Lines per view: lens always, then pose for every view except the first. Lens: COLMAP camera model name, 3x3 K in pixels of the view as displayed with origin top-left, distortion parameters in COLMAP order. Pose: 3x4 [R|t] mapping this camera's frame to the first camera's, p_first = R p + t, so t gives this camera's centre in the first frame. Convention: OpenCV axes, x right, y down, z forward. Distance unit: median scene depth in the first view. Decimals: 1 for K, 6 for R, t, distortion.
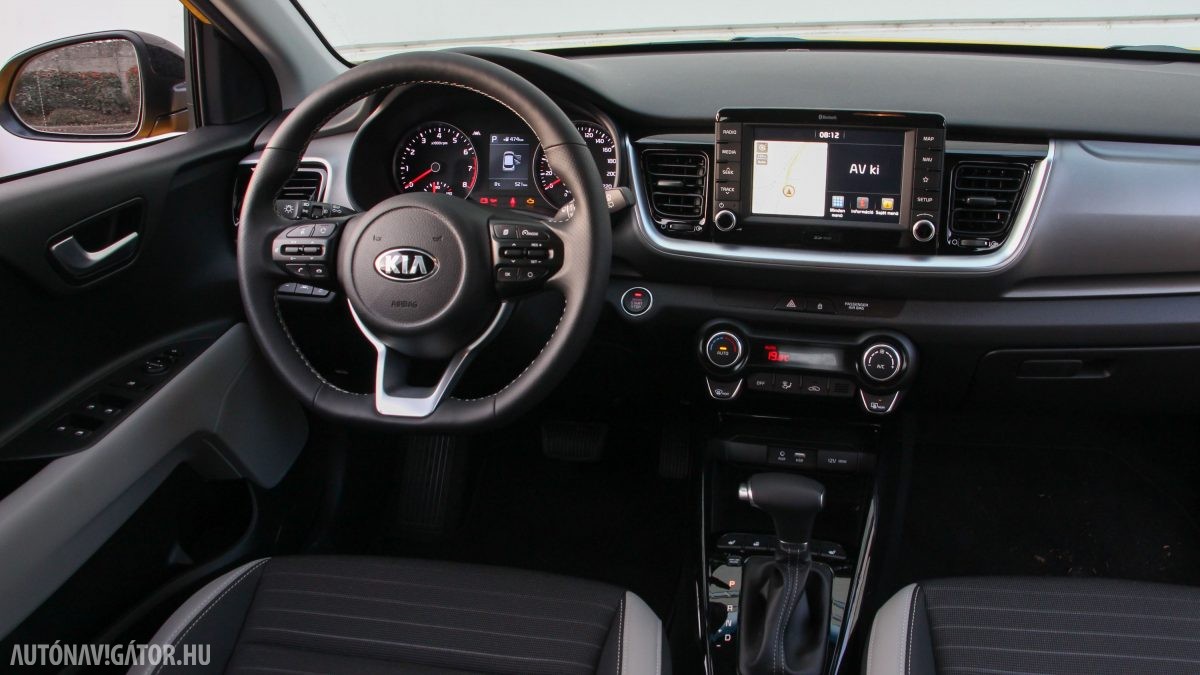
lens RADIAL K [[963.6, 0, 600.0], [0, 963.6, 337.5], [0, 0, 1]] dist [-0.178874, 0.156982]
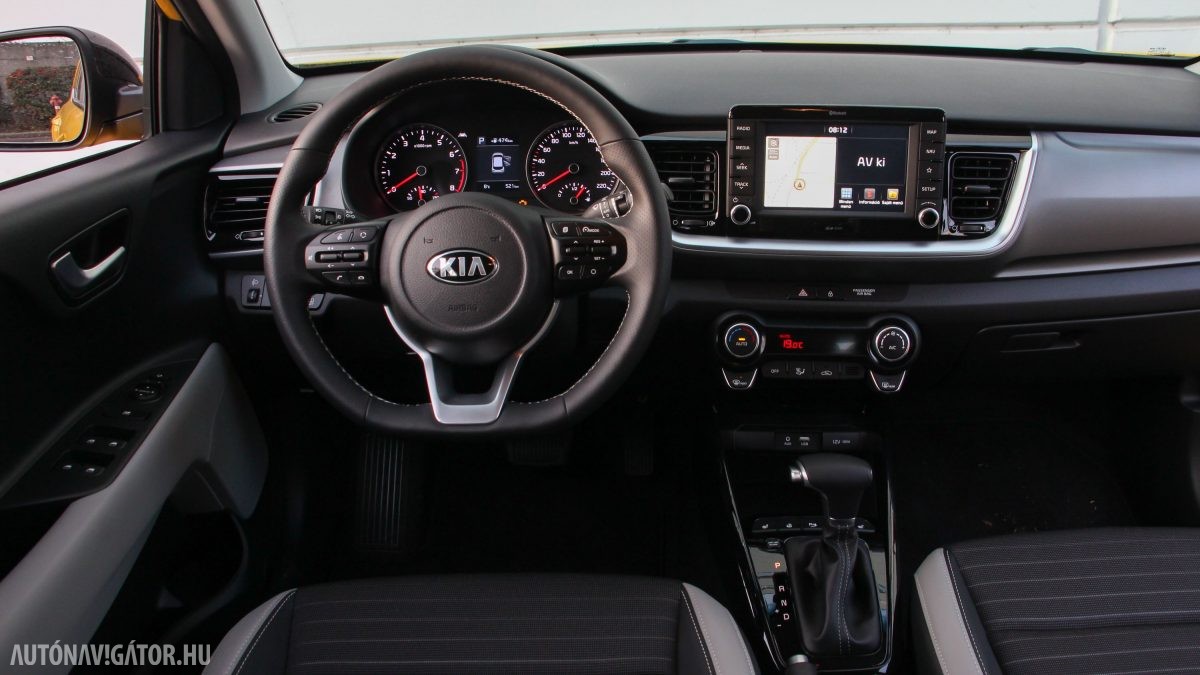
lens RADIAL K [[969.3, 0, 584.8], [0, 969.3, 351.1], [0, 0, 1]] dist [-0.186533, 0.174340]
pose [[0.981407, -0.055963, 0.183599, -0.236117], [0.055713, 0.998426, 0.006522, 0.008269], [-0.183675, 0.003828, 0.982980, 0.018067]]
